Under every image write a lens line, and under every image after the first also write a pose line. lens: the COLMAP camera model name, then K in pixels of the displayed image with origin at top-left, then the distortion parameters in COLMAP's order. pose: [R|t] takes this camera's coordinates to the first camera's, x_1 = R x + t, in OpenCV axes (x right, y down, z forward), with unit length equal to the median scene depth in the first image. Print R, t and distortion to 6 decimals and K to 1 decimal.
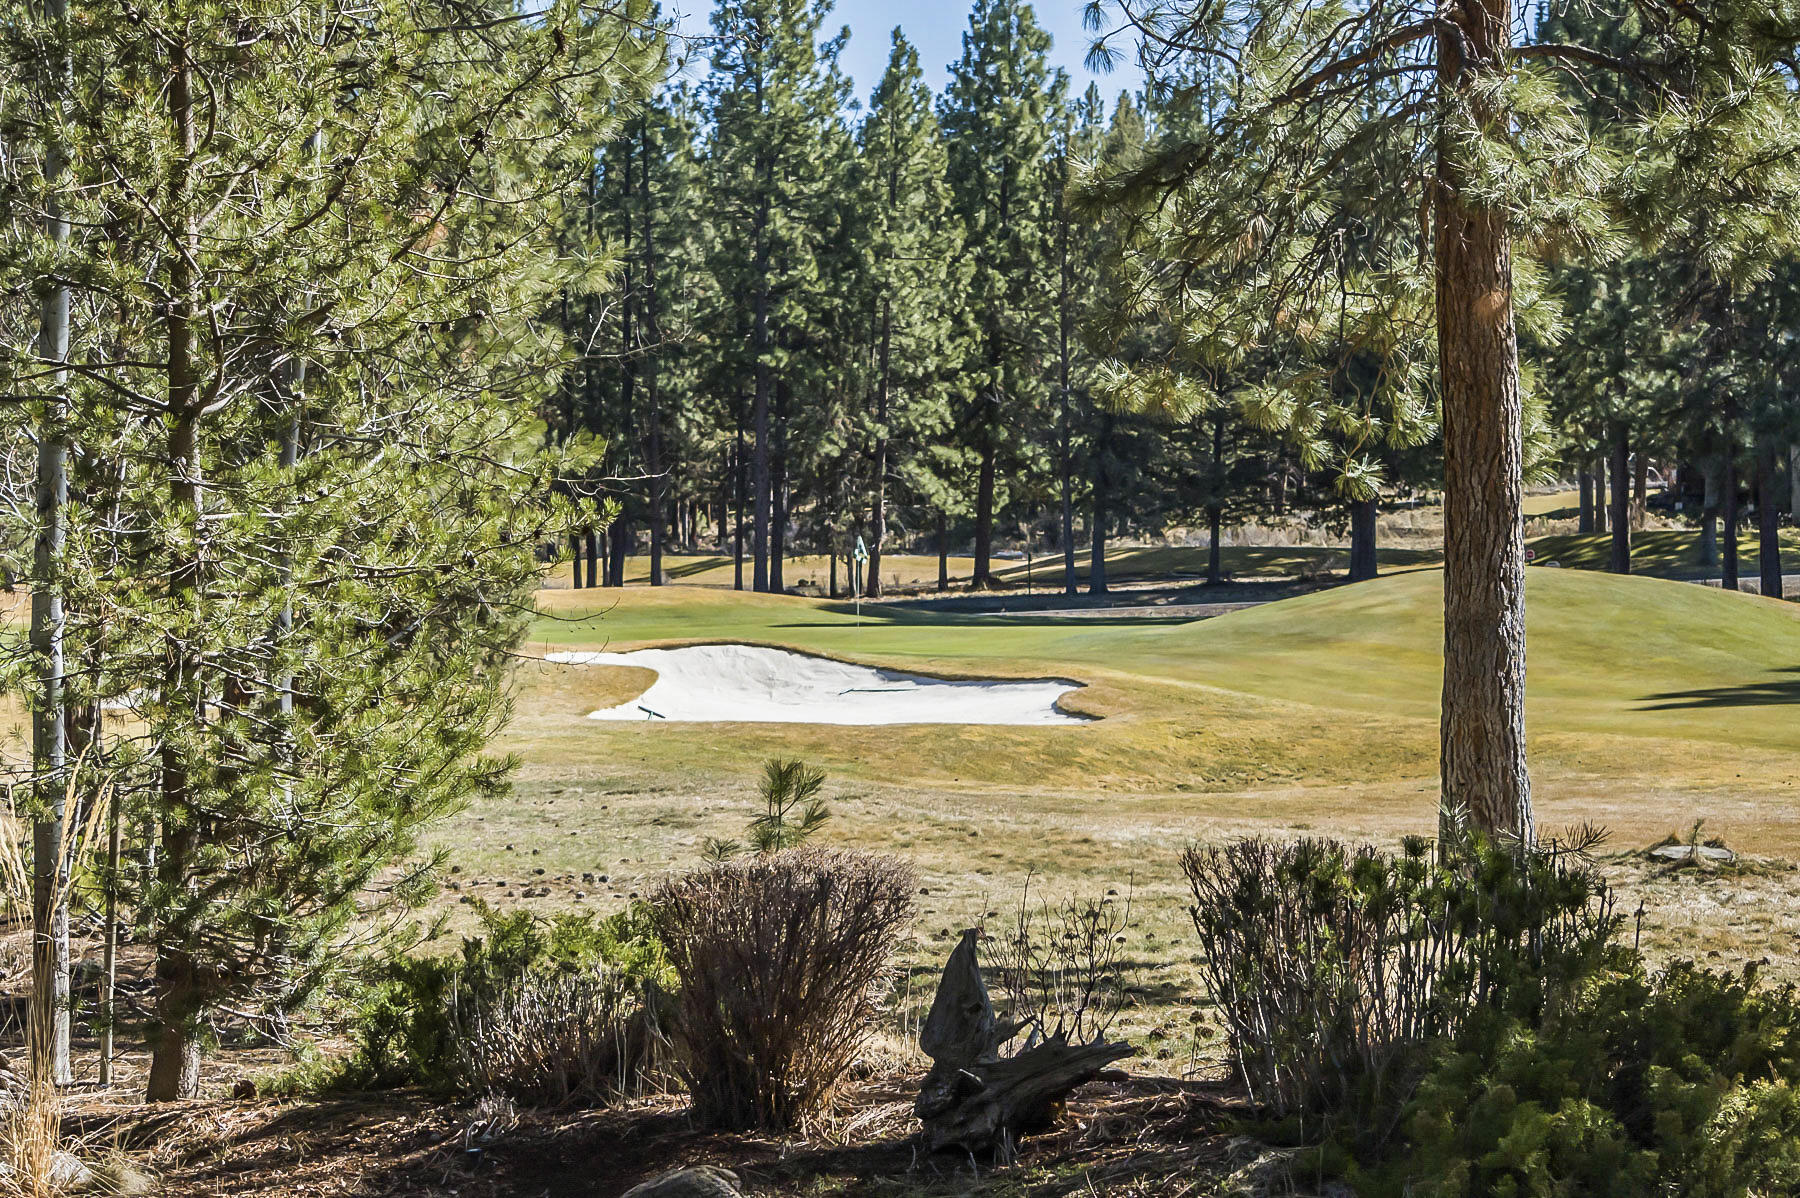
lens RADIAL K [[4251.8, 0, 900.0], [0, 4251.8, 599.0], [0, 0, 1]] dist [-0.000061, -0.001573]
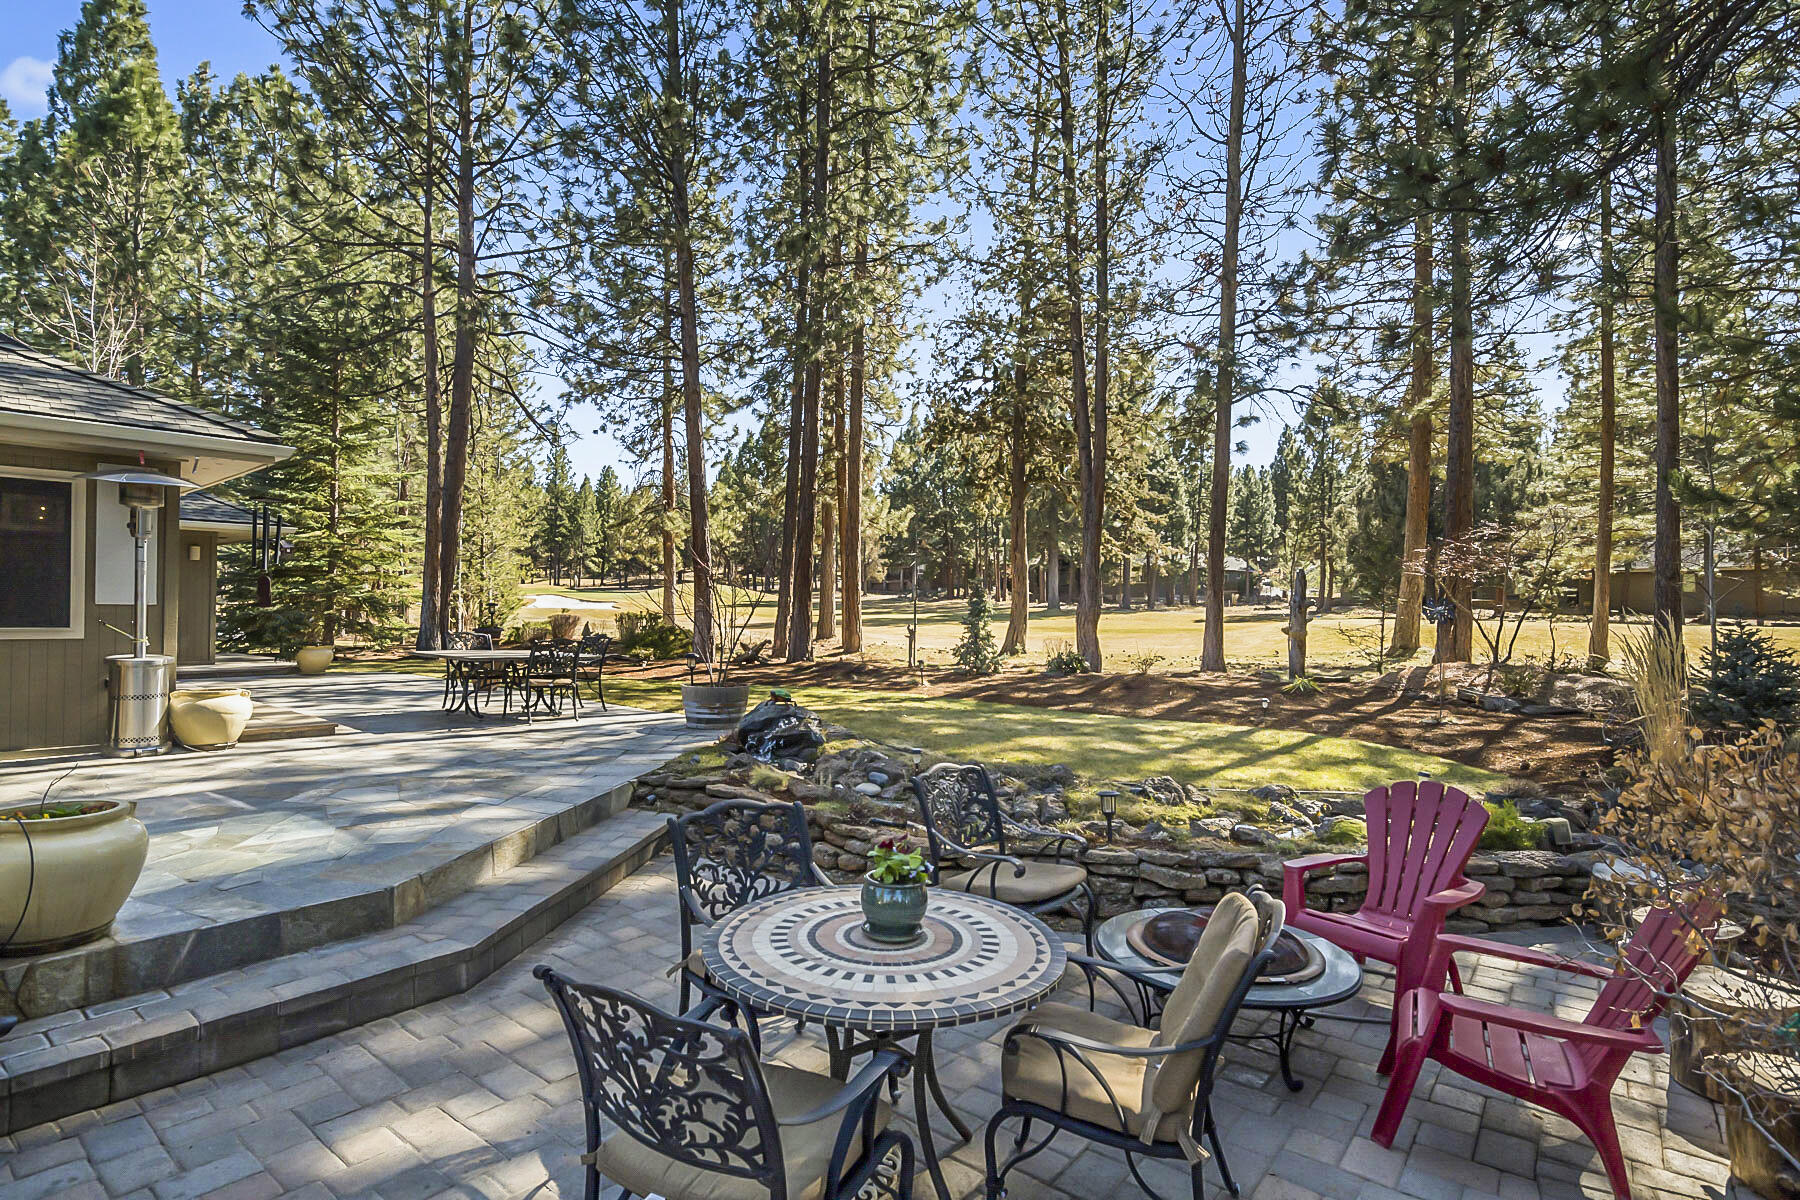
lens RADIAL K [[915.5, 0, 901.8], [0, 915.5, 607.7], [0, 0, 1]] dist [0.000294, 0.000434]
pose [[0.945207, 0.014387, 0.326155, 0.001727], [-0.019685, 0.999722, 0.012949, 0.002013], [-0.325878, -0.018660, 0.945228, -0.142014]]
